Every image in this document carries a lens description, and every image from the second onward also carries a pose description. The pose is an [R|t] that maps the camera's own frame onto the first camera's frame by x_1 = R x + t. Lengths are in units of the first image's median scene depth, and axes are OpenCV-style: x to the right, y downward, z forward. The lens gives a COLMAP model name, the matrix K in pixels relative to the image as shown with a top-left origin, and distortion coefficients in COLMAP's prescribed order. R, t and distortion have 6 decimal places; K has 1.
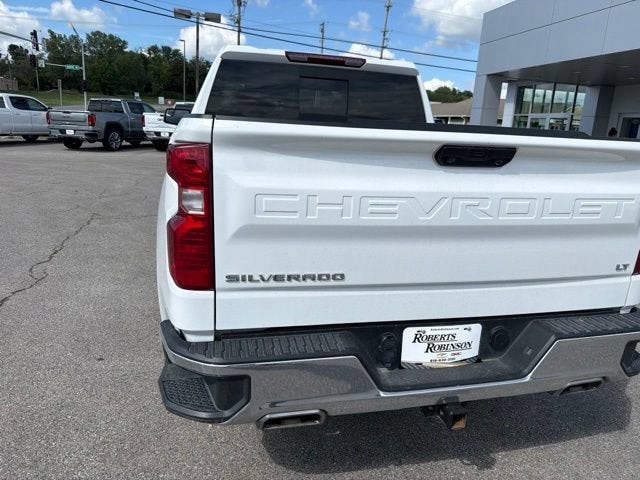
lens RADIAL K [[455.7, 0, 321.9], [0, 455.7, 235.2], [0, 0, 1]] dist [0.031427, -0.036300]
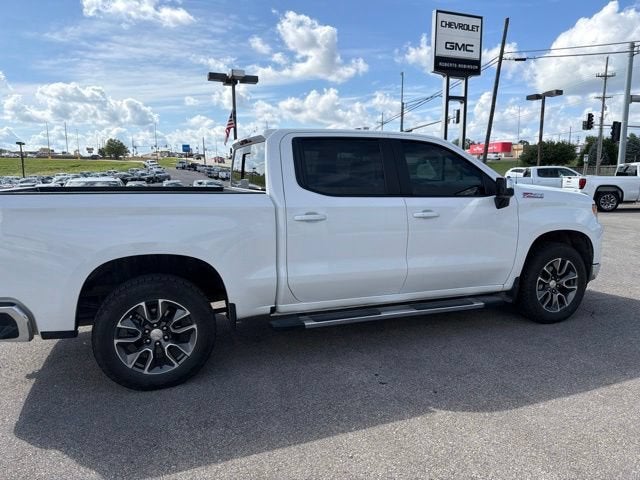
lens RADIAL K [[455.7, 0, 325.4], [0, 455.7, 243.6], [0, 0, 1]] dist [0.031427, -0.036300]
pose [[0.122938, 0.097585, -0.987605, 1.863141], [-0.223582, 0.972293, 0.068241, -0.313616], [0.966901, 0.212421, 0.141350, 1.487194]]
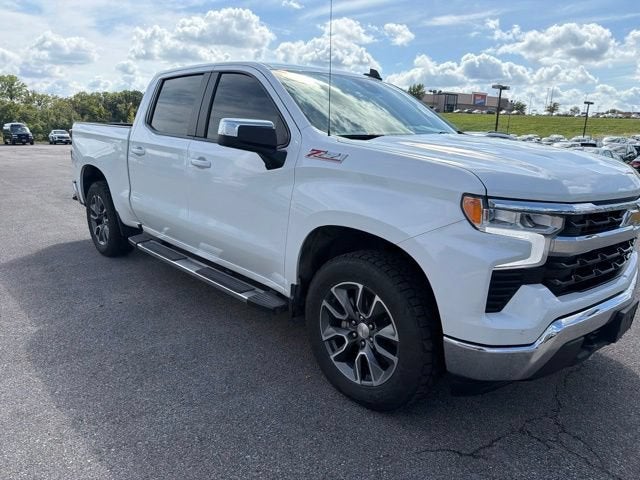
lens RADIAL K [[455.7, 0, 321.4], [0, 455.7, 240.3], [0, 0, 1]] dist [0.031427, -0.036300]
pose [[-0.865268, 0.042172, -0.499532, 0.651054], [-0.191218, 0.893354, 0.406639, -0.808430], [0.463408, 0.447371, -0.764926, 3.387698]]
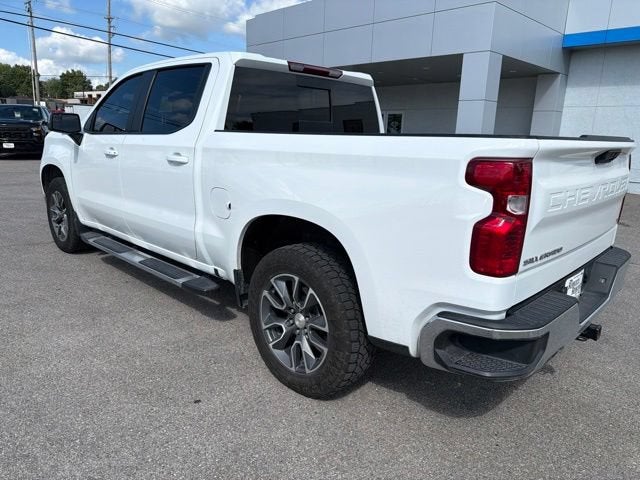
lens RADIAL K [[455.7, 0, 321.3], [0, 455.7, 241.7], [0, 0, 1]] dist [0.031427, -0.036300]
pose [[0.850352, -0.150071, 0.504361, -0.779705], [0.137136, 0.988551, 0.062929, -0.072022], [-0.508030, 0.015654, 0.861197, 0.108322]]
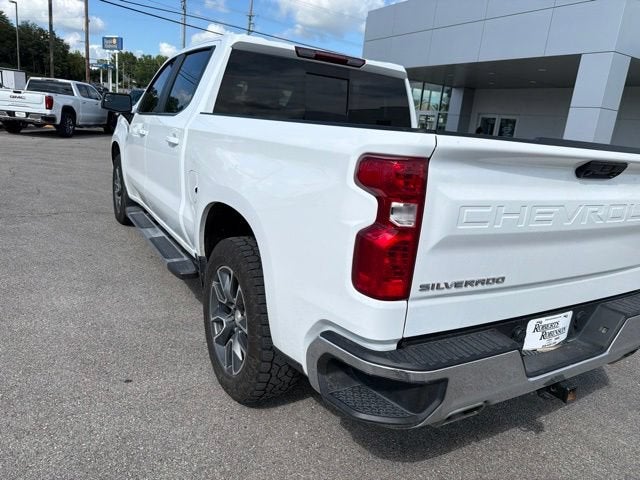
lens RADIAL K [[455.7, 0, 321.7], [0, 455.7, 242.4], [0, 0, 1]] dist [0.031427, -0.036300]
pose [[0.956995, -0.037120, 0.287720, -0.420857], [0.025092, 0.998655, 0.045382, -0.035606], [-0.289018, -0.036211, 0.956639, 0.048559]]
